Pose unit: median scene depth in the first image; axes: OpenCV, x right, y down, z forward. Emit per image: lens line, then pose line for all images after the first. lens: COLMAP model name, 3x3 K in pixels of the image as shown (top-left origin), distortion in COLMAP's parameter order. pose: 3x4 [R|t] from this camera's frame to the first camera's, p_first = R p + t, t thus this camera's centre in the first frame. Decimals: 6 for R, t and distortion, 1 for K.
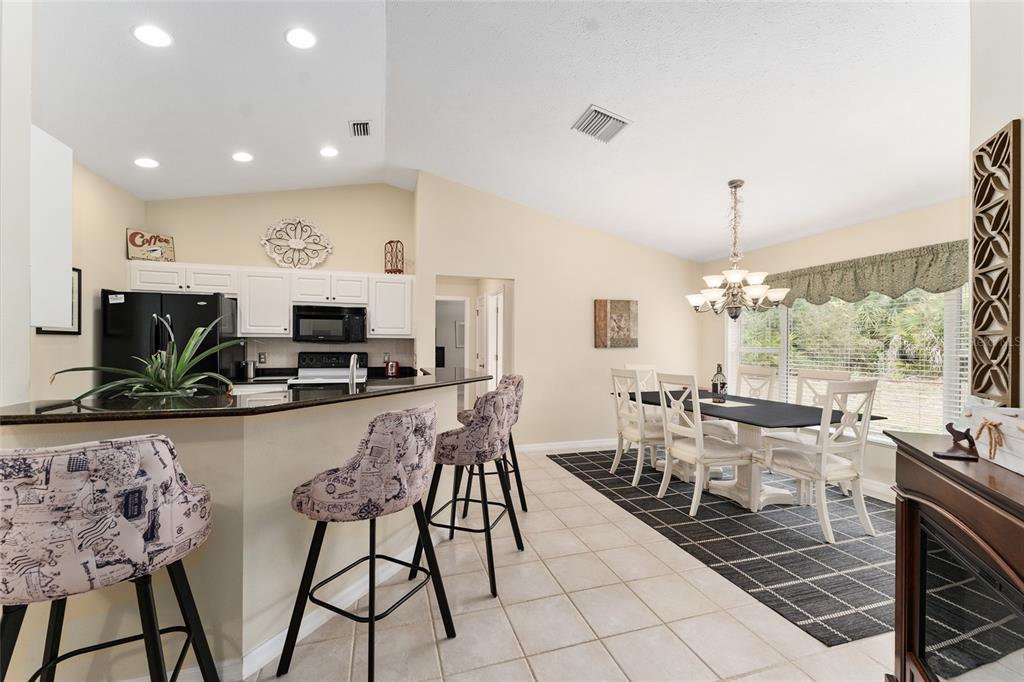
lens RADIAL K [[411.3, 0, 508.2], [0, 411.3, 344.8], [0, 0, 1]] dist [-0.002048, -0.000007]
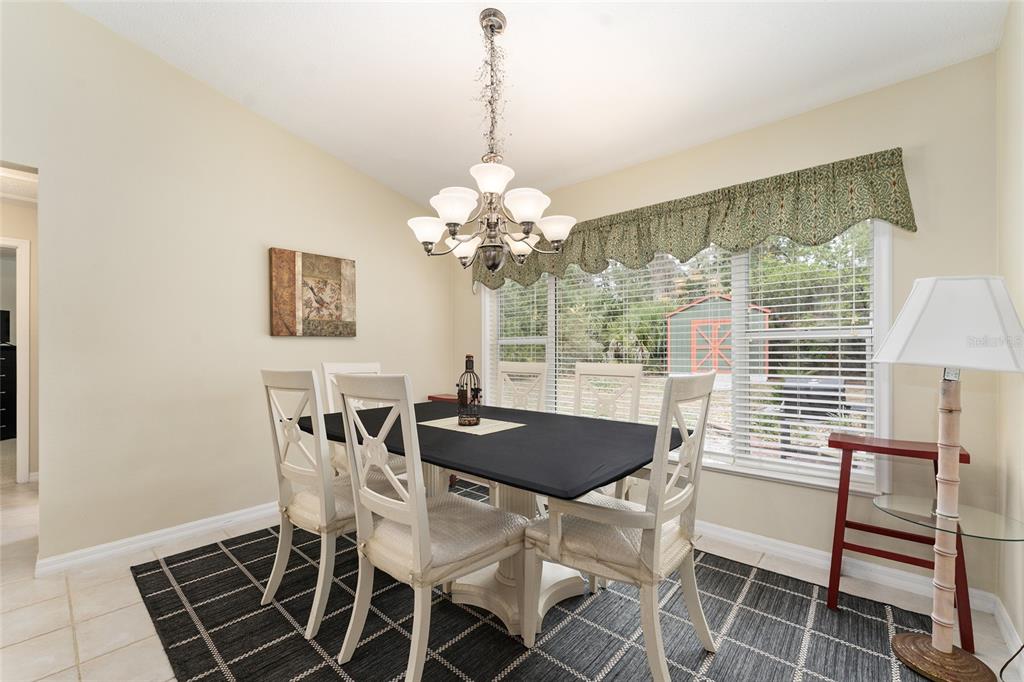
lens RADIAL K [[411.3, 0, 514.7], [0, 411.3, 354.0], [0, 0, 1]] dist [-0.002048, -0.000007]
pose [[0.851193, -0.008474, 0.524784, 0.266039], [0.006558, 0.999963, 0.005510, 0.041424], [-0.524811, -0.001249, 0.851218, 0.479364]]
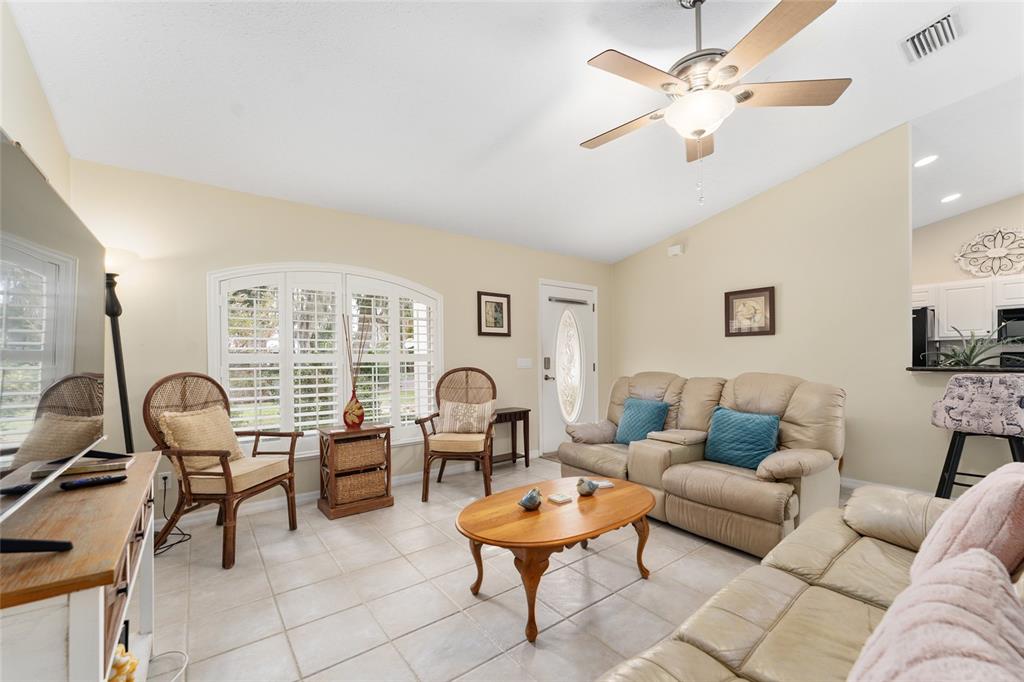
lens RADIAL K [[411.3, 0, 508.4], [0, 411.3, 357.2], [0, 0, 1]] dist [-0.002048, -0.000007]
pose [[0.329744, -0.012797, -0.943984, 0.105852], [0.013770, 0.999867, -0.008745, 0.030047], [0.943970, -0.010115, 0.329876, -0.767887]]
